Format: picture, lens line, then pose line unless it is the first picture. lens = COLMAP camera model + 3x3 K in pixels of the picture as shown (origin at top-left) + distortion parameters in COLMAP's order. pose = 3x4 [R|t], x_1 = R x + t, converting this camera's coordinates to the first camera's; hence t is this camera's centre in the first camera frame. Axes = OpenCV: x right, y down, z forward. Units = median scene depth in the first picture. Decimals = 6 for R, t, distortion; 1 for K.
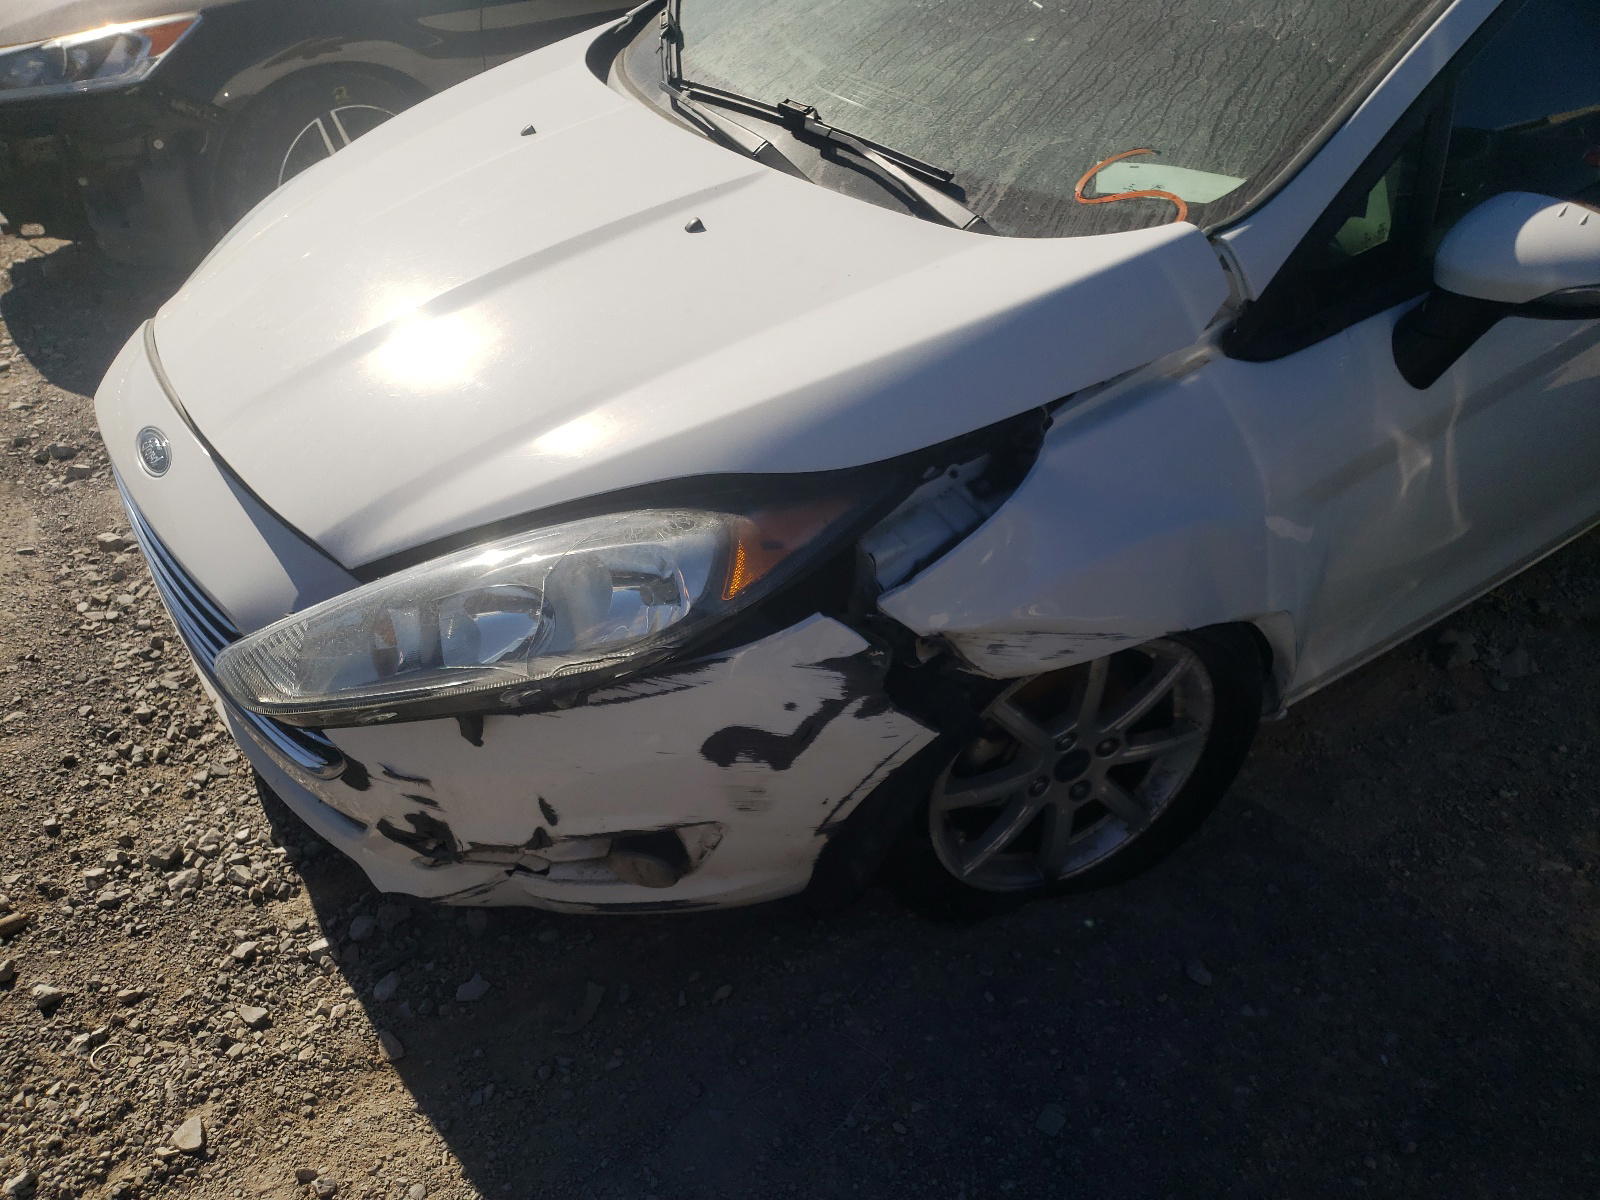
lens RADIAL K [[1267.4, 0, 800.0], [0, 1267.4, 600.0], [0, 0, 1]] dist [0.033555, -0.014919]
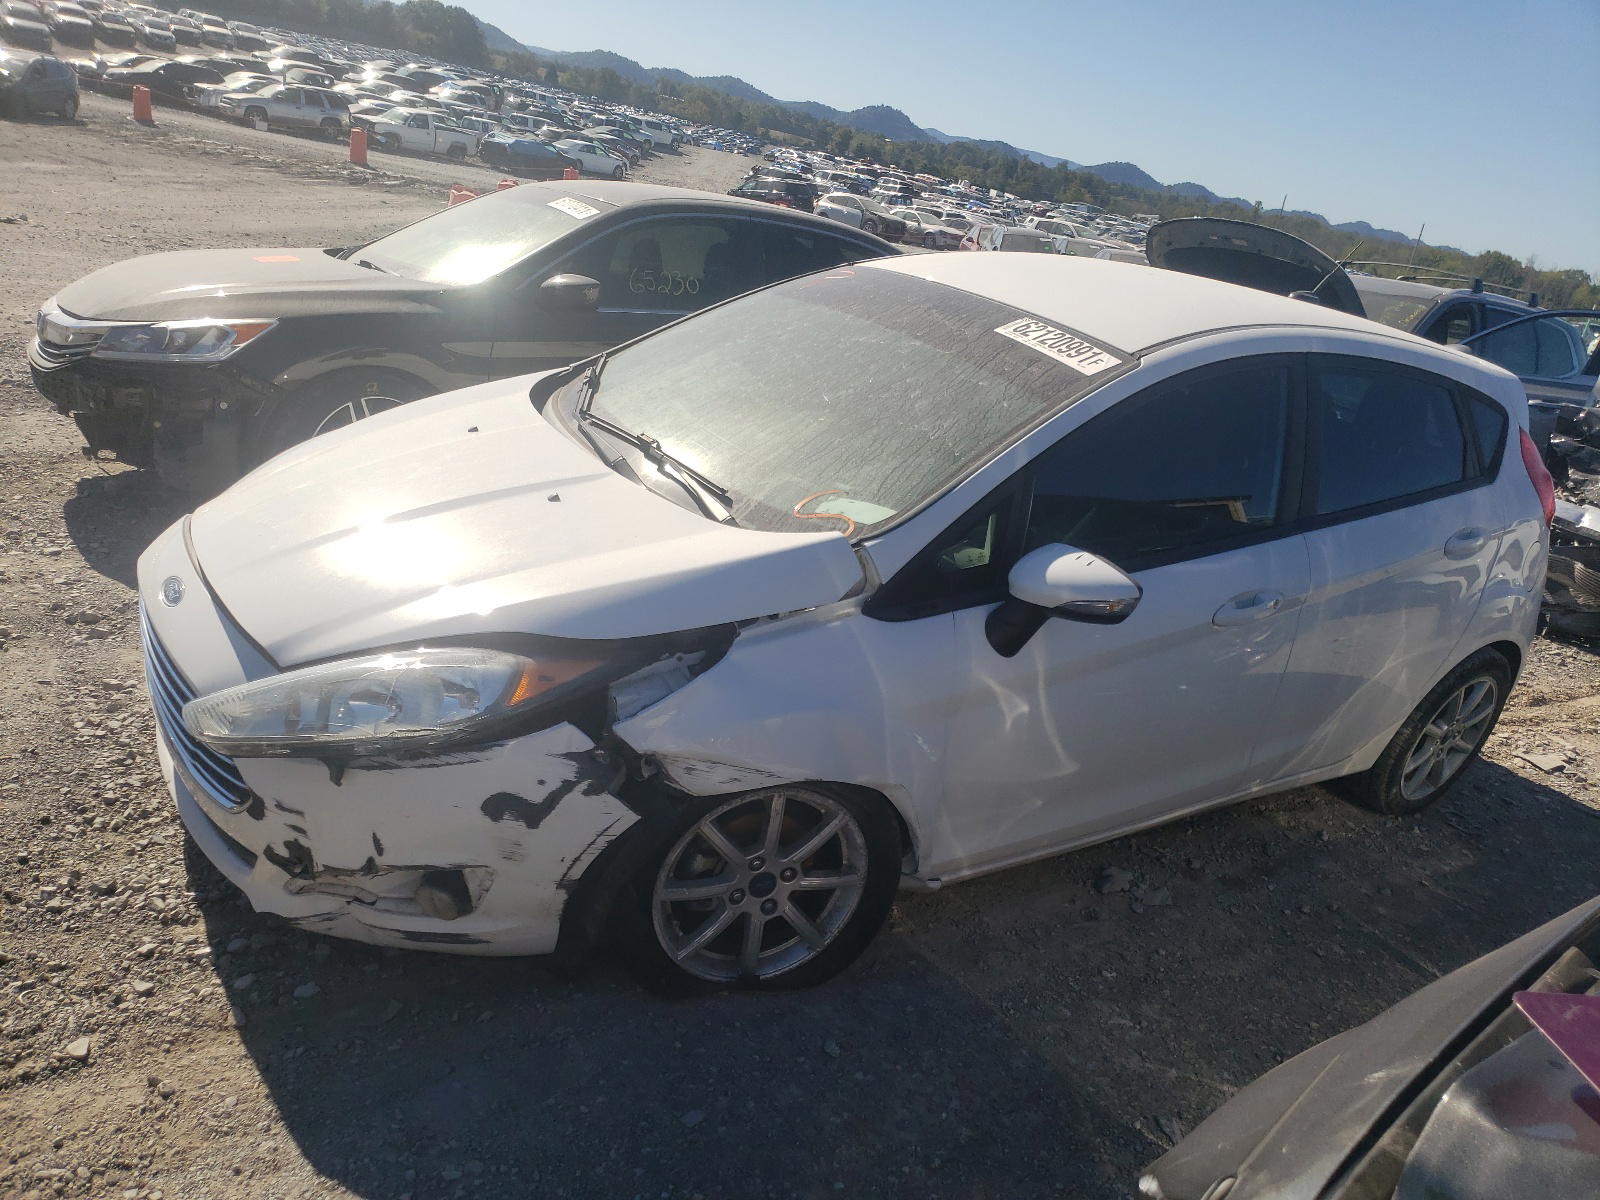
lens RADIAL K [[1189.1, 0, 800.0], [0, 1189.1, 600.0], [0, 0, 1]] dist [0.046873, 0.003827]
pose [[0.992008, 0.124943, 0.017578, 0.197063], [-0.117123, 0.963687, -0.239978, 0.141821], [-0.046923, 0.236002, 0.970619, -0.396320]]
